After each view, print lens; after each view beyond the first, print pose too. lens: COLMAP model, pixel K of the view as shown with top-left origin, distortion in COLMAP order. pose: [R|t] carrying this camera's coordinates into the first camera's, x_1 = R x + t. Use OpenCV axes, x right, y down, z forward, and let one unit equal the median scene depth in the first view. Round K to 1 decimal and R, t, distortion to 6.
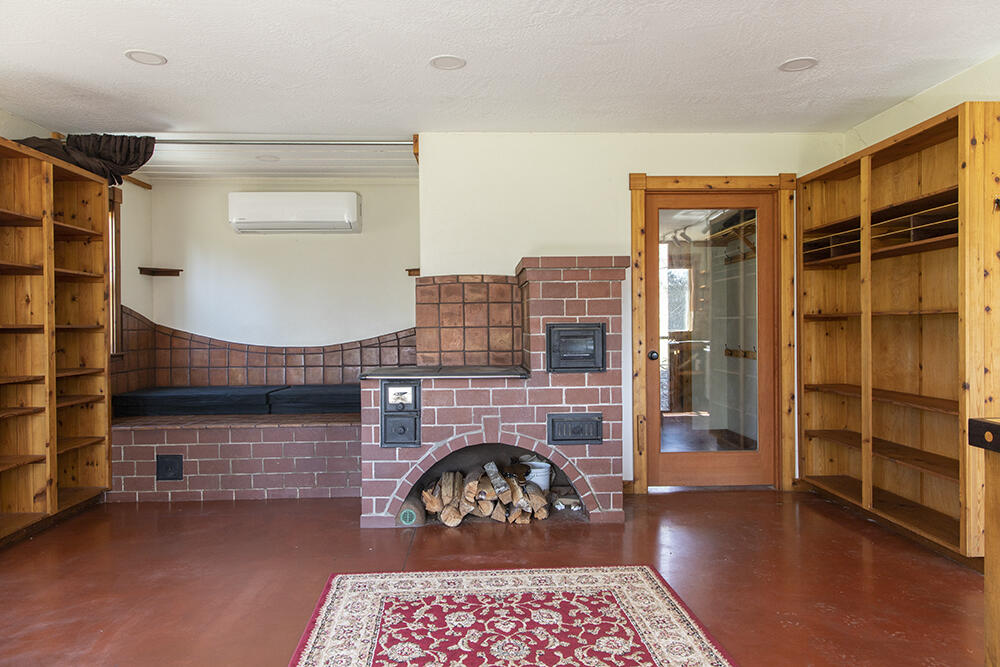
lens RADIAL K [[684.6, 0, 497.9], [0, 684.6, 328.6], [0, 0, 1]] dist [0.002359, -0.001727]
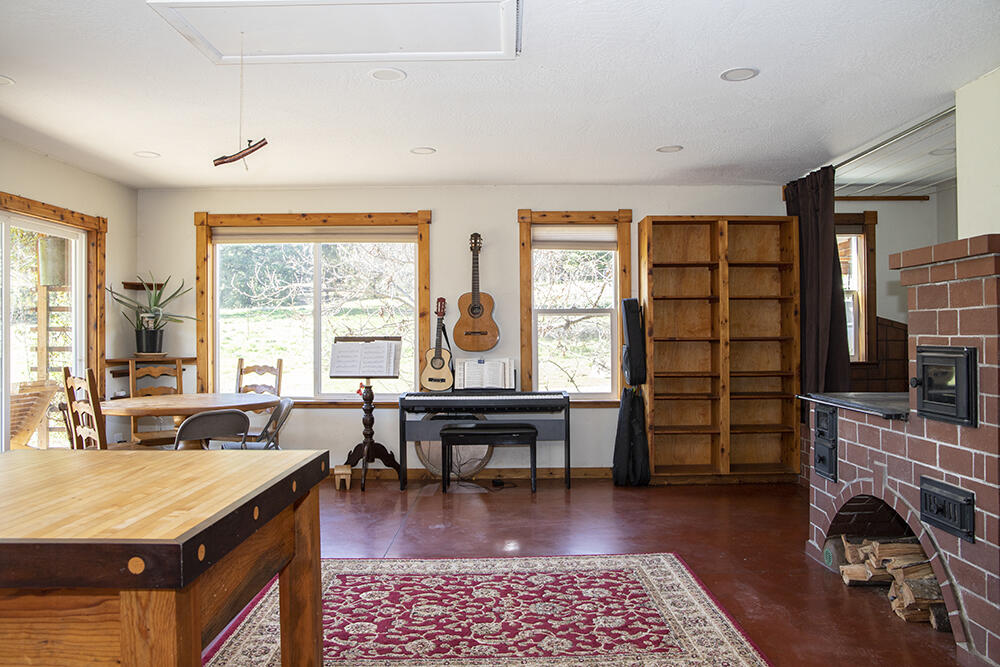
lens RADIAL K [[766.1, 0, 499.2], [0, 766.1, 332.8], [0, 0, 1]] dist [-0.002174, 0.002483]
pose [[-0.066951, 0.012918, -0.997673, 1.258378], [0.003765, 0.999912, 0.012694, -0.045977], [0.997749, -0.002906, -0.066993, 0.901700]]
